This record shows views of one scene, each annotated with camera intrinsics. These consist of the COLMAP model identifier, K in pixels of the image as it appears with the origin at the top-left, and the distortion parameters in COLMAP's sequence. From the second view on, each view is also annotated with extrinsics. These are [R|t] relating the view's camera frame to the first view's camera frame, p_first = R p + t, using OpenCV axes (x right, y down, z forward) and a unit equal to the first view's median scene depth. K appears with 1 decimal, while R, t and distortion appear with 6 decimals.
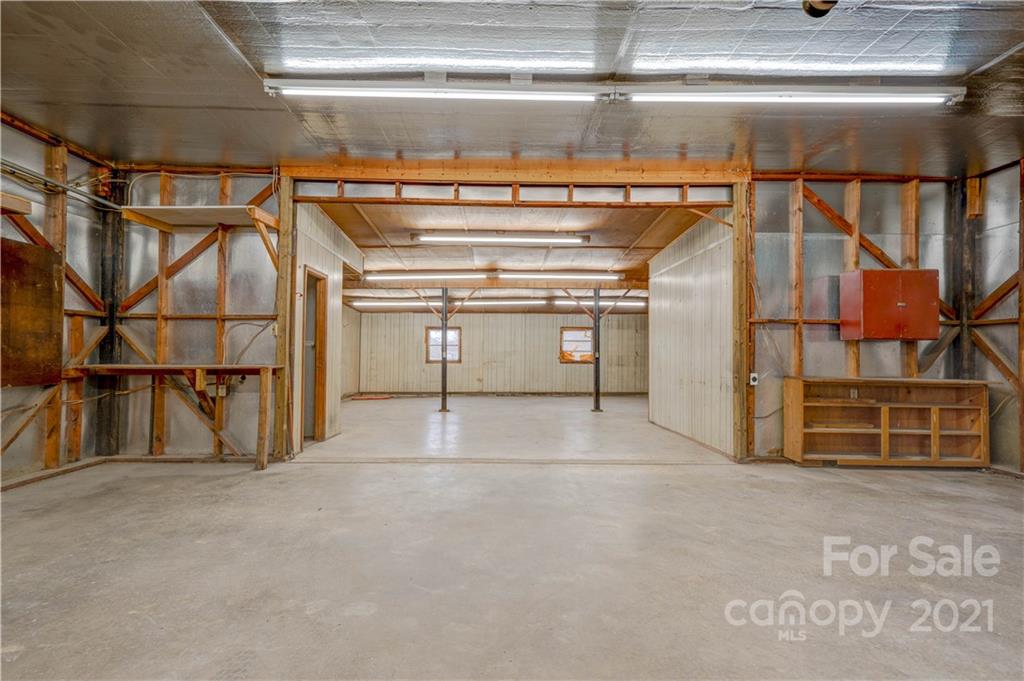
lens RADIAL K [[481.3, 0, 503.2], [0, 481.3, 341.3], [0, 0, 1]] dist [0.009005, 0.001275]
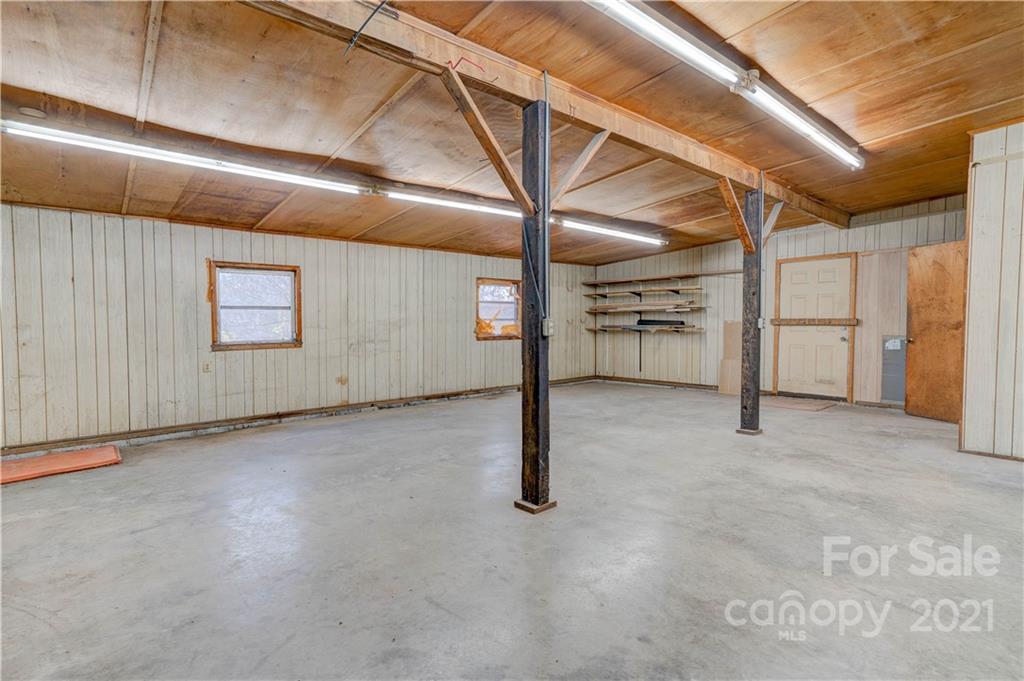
lens RADIAL K [[481.3, 0, 503.2], [0, 481.3, 341.3], [0, 0, 1]] dist [0.009005, 0.001275]
pose [[0.776548, -0.033557, 0.629164, -0.226351], [-0.004888, 0.998230, 0.059274, 0.012052], [-0.630039, -0.049105, 0.775009, 0.525120]]
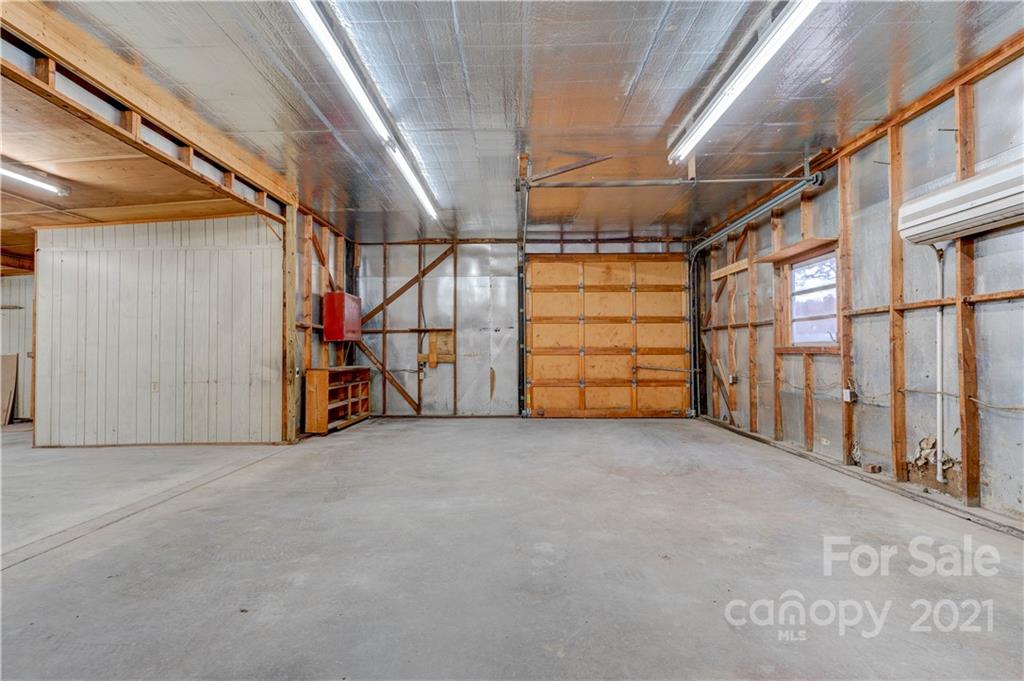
lens RADIAL K [[481.3, 0, 503.2], [0, 481.3, 341.3], [0, 0, 1]] dist [0.009005, 0.001275]
pose [[0.037886, 0.011509, 0.999216, -0.230544], [-0.015683, 0.999817, -0.010922, 0.001901], [-0.999159, -0.015257, 0.038060, 0.153085]]
